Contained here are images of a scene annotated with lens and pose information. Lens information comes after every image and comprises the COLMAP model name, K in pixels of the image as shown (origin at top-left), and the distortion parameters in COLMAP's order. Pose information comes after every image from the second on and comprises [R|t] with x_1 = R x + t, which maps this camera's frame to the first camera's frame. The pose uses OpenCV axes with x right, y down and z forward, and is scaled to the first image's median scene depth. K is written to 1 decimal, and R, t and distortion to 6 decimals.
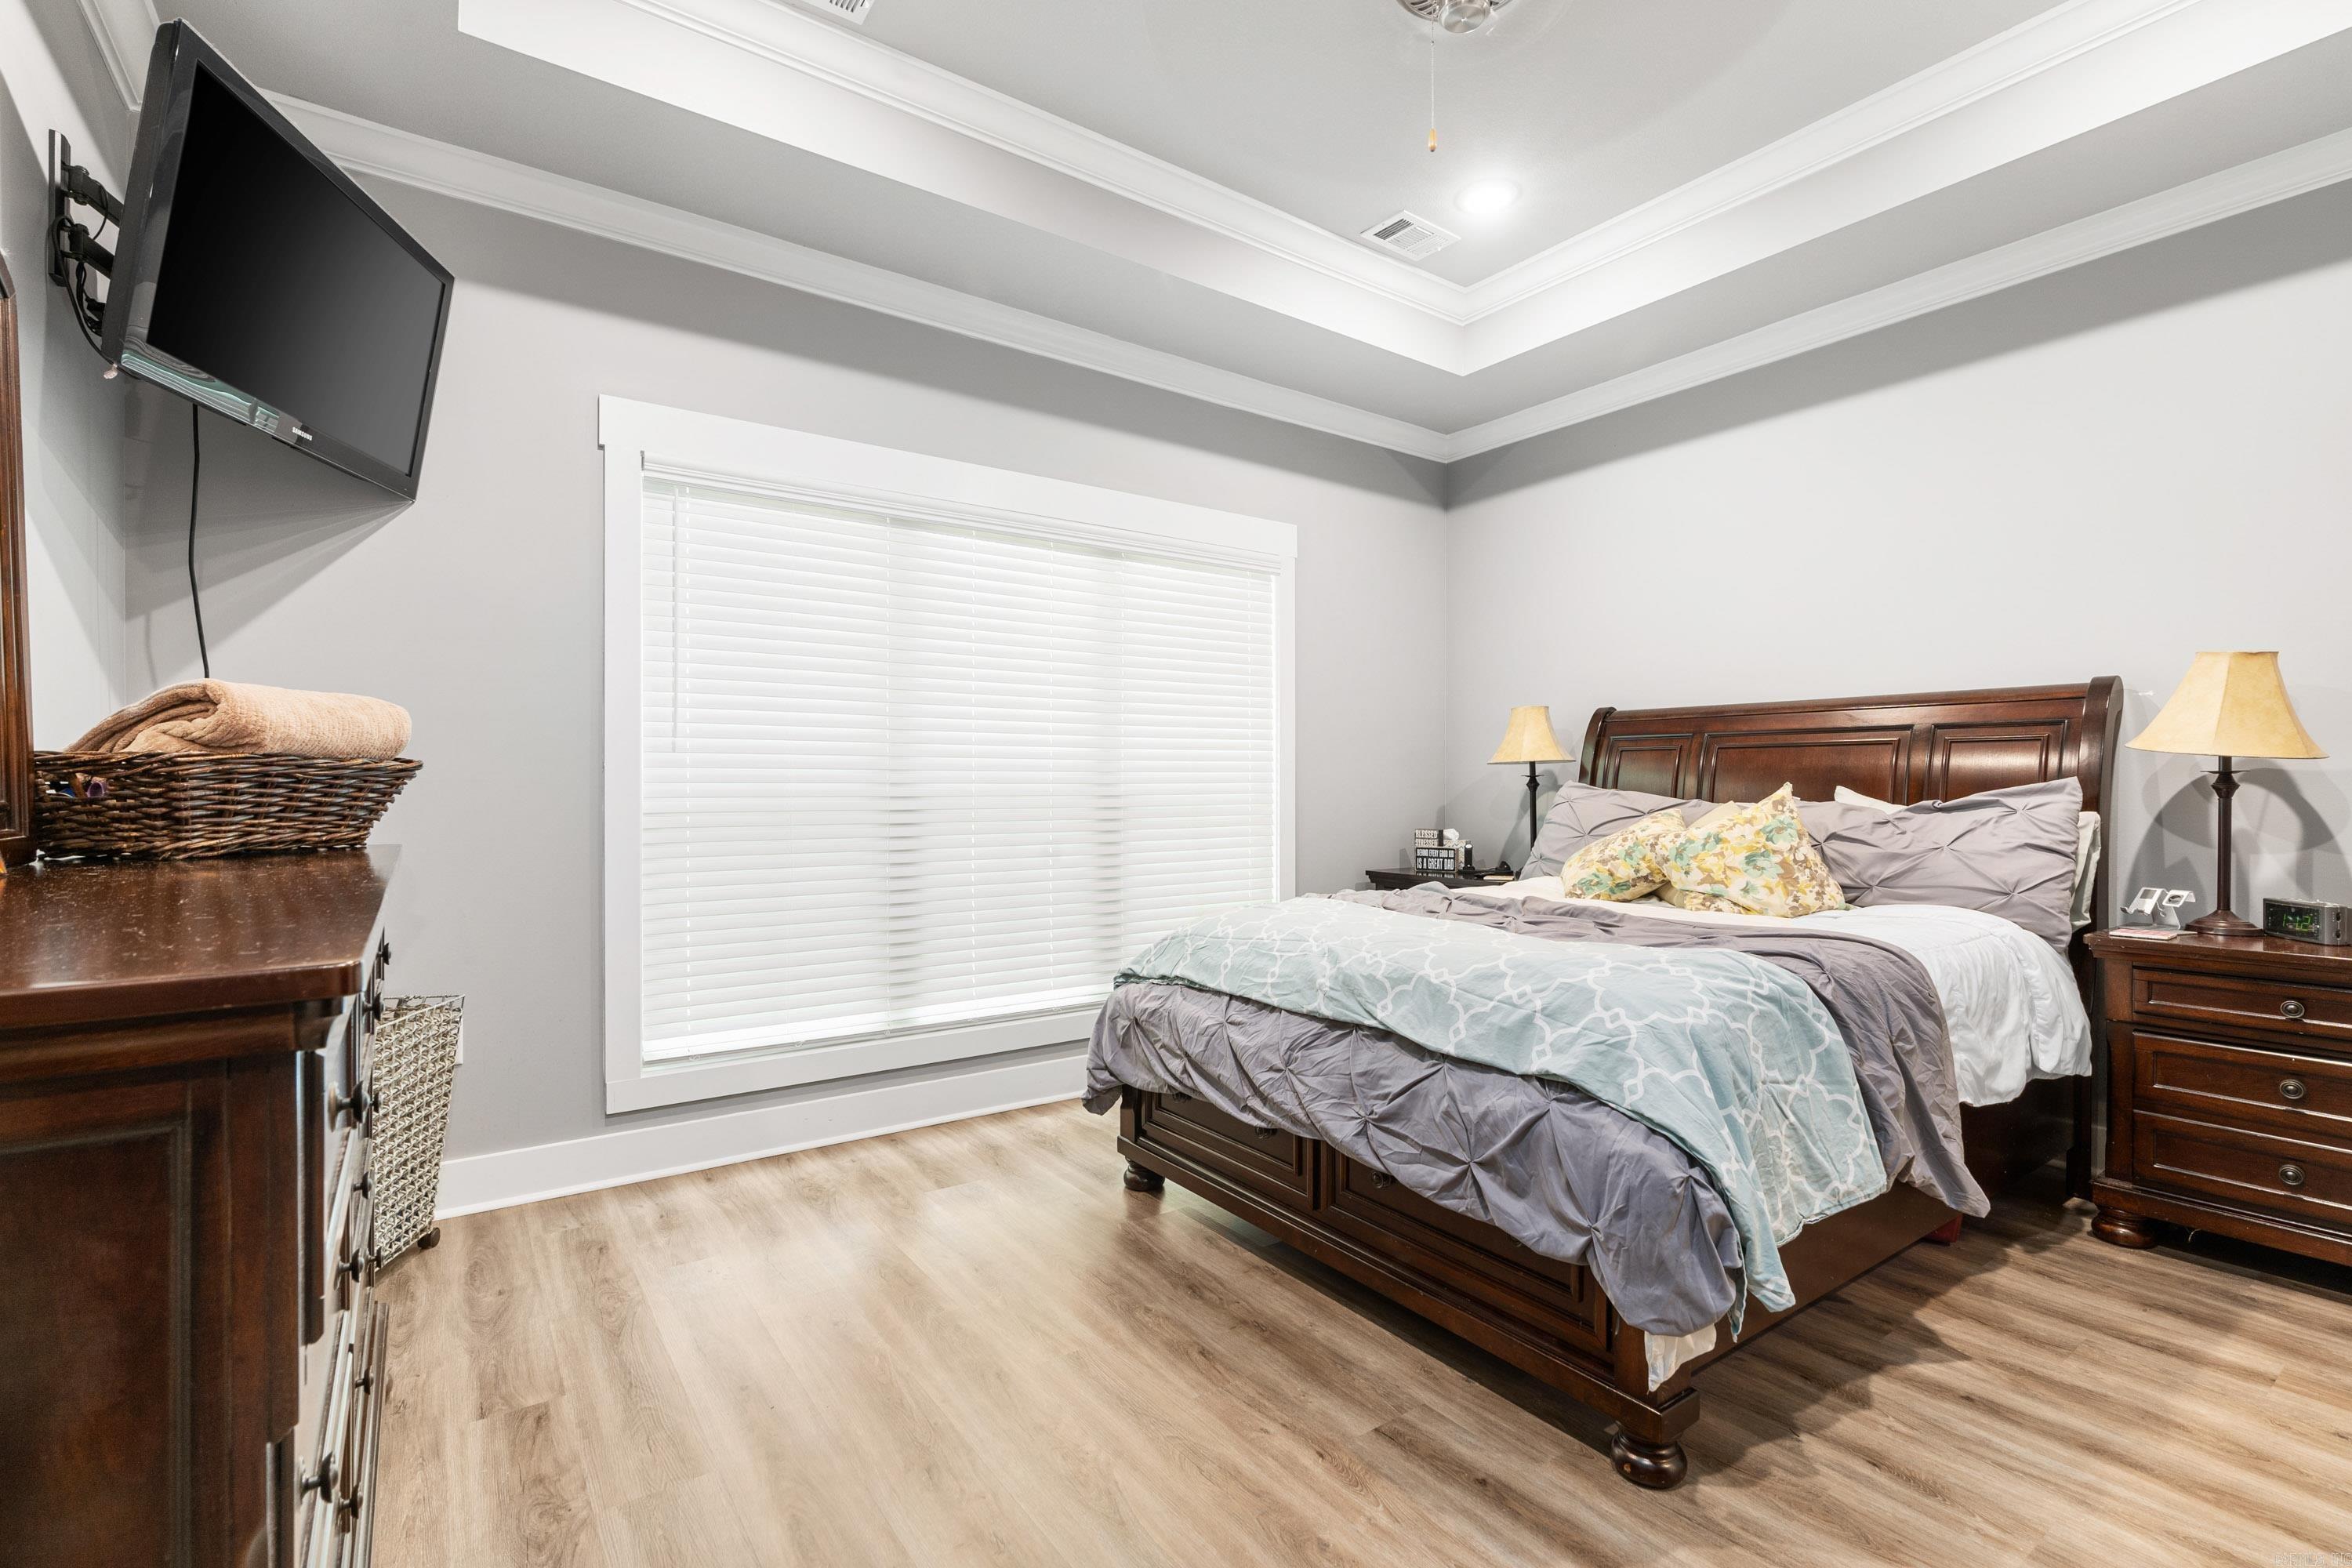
lens RADIAL K [[1067.8, 0, 1176.0], [0, 1067.8, 784.0], [0, 0, 1]] dist [-0.002292, 0.000249]
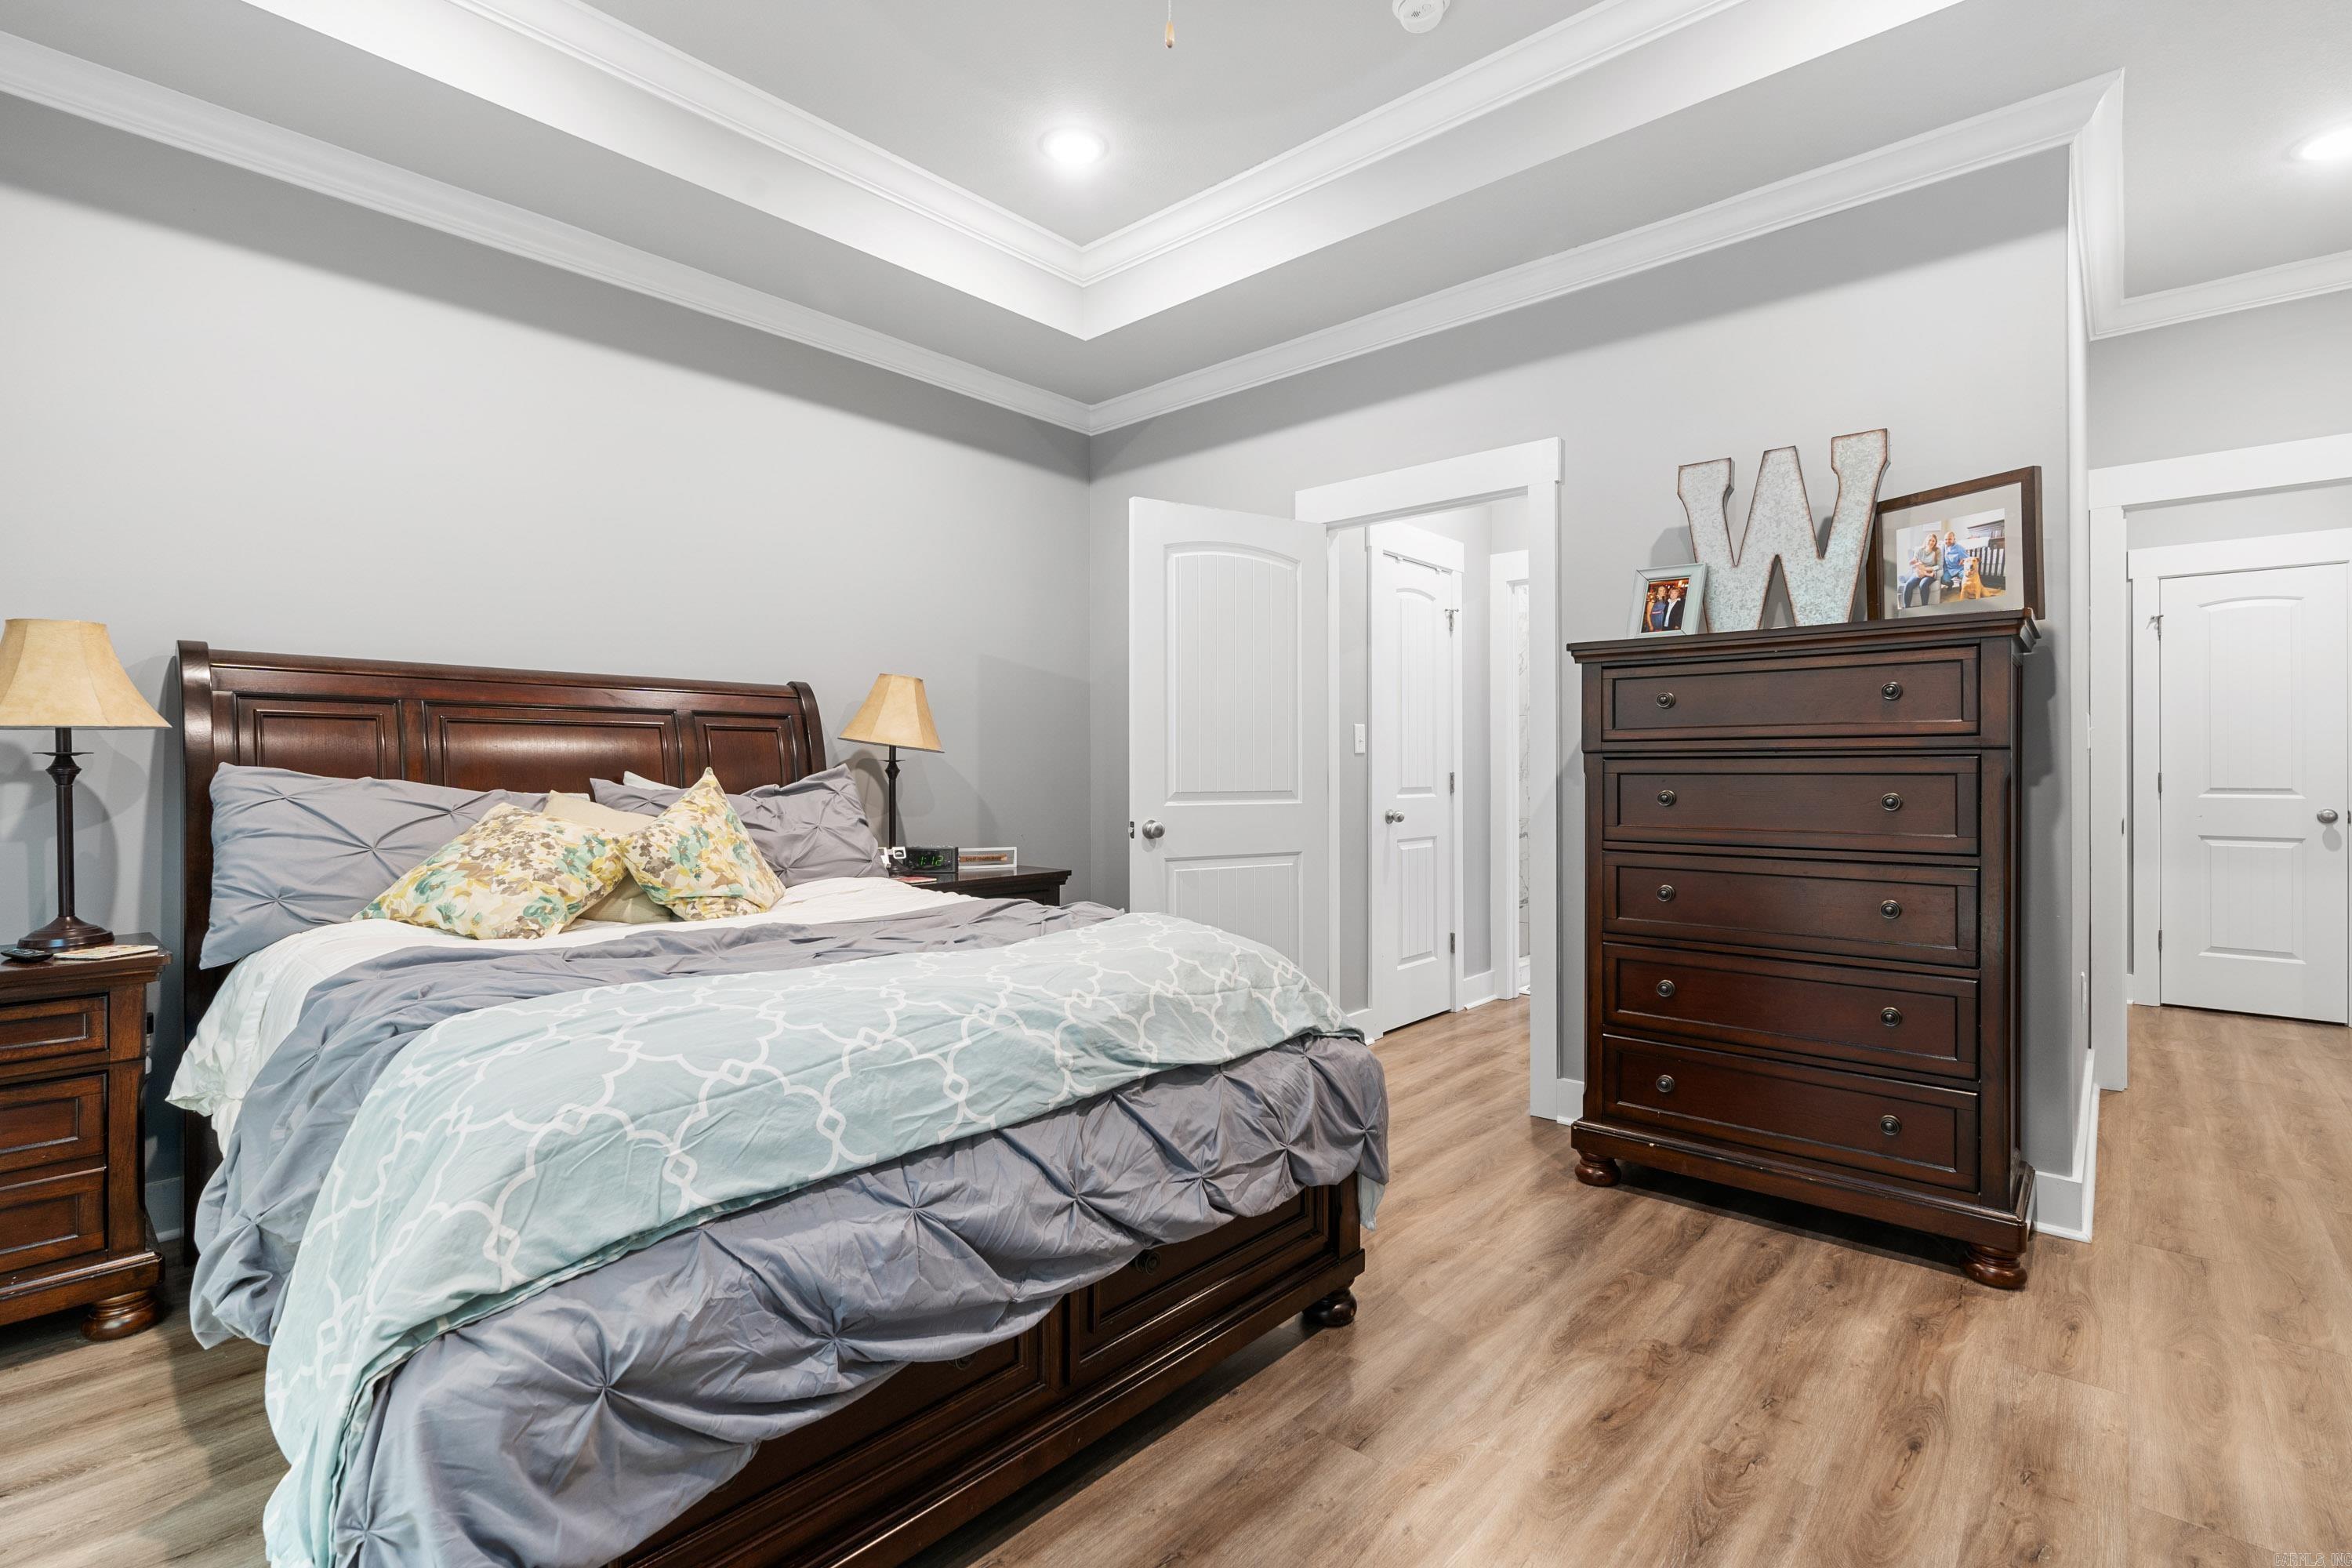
lens RADIAL K [[1065.0, 0, 1204.2], [0, 1065.0, 748.3], [0, 0, 1]] dist [-0.002490, -0.000311]
pose [[-0.226749, 0.016897, 0.973807, -0.511702], [-0.000833, 0.999846, -0.017542, -0.002906], [-0.973953, -0.004789, -0.226700, 0.962902]]
